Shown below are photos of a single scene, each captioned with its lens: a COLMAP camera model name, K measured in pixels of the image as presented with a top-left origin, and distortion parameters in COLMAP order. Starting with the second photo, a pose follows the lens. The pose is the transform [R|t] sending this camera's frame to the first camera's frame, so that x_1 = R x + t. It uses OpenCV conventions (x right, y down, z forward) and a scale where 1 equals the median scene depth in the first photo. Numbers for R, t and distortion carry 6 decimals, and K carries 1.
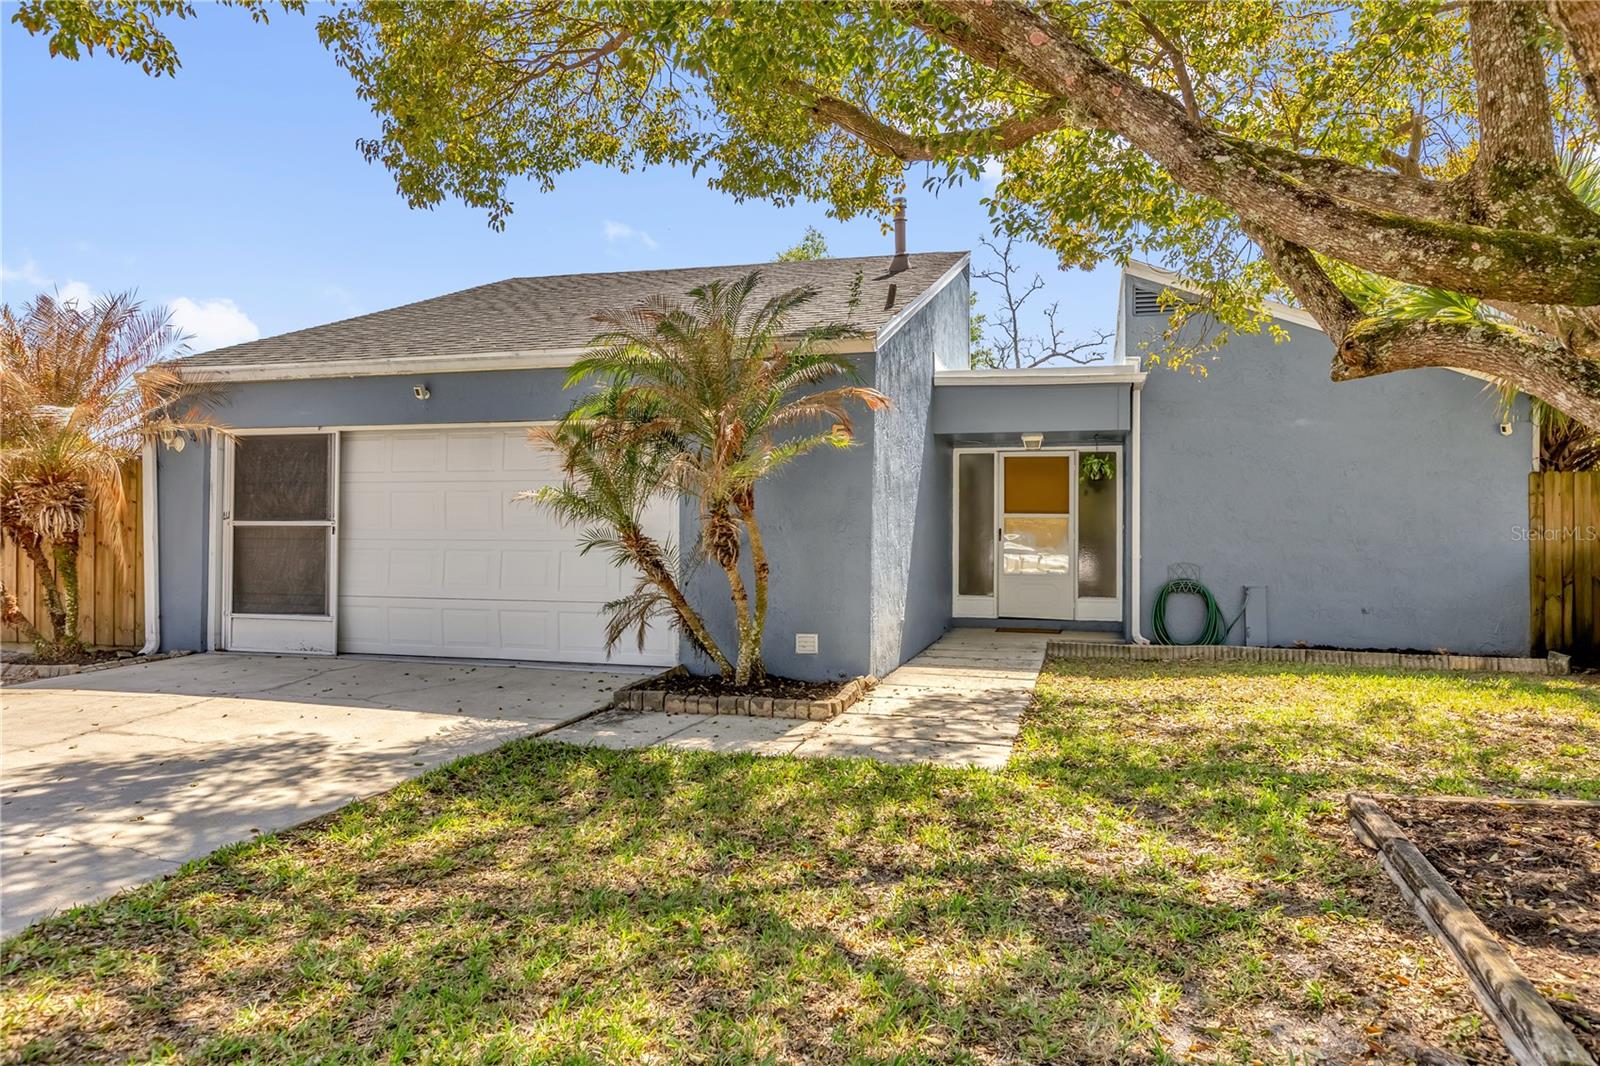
lens RADIAL K [[1047.8, 0, 801.5], [0, 1047.8, 518.0], [0, 0, 1]] dist [-0.010137, -0.002330]
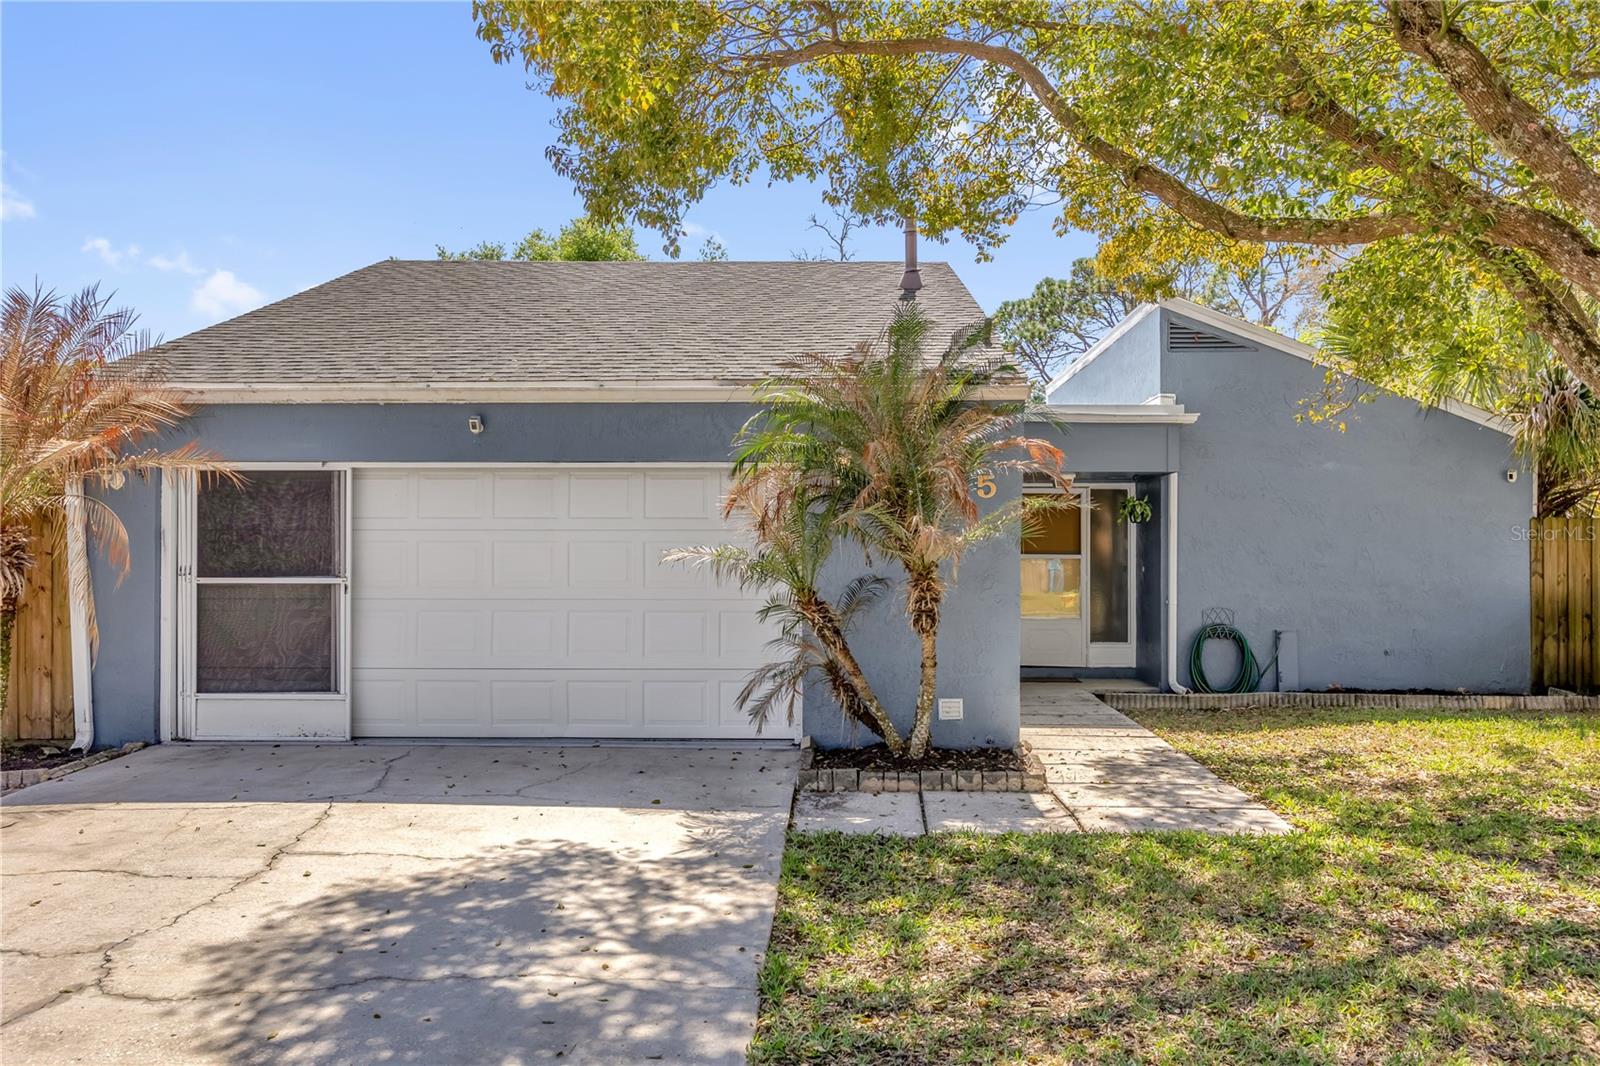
lens RADIAL K [[1256.6, 0, 799.2], [0, 1256.6, 542.1], [0, 0, 1]] dist [0.003279, -0.015634]
pose [[0.968538, -0.003427, 0.248842, -0.344082], [0.000845, 0.999945, 0.010479, -0.034736], [-0.248864, -0.009939, 0.968487, -0.042495]]
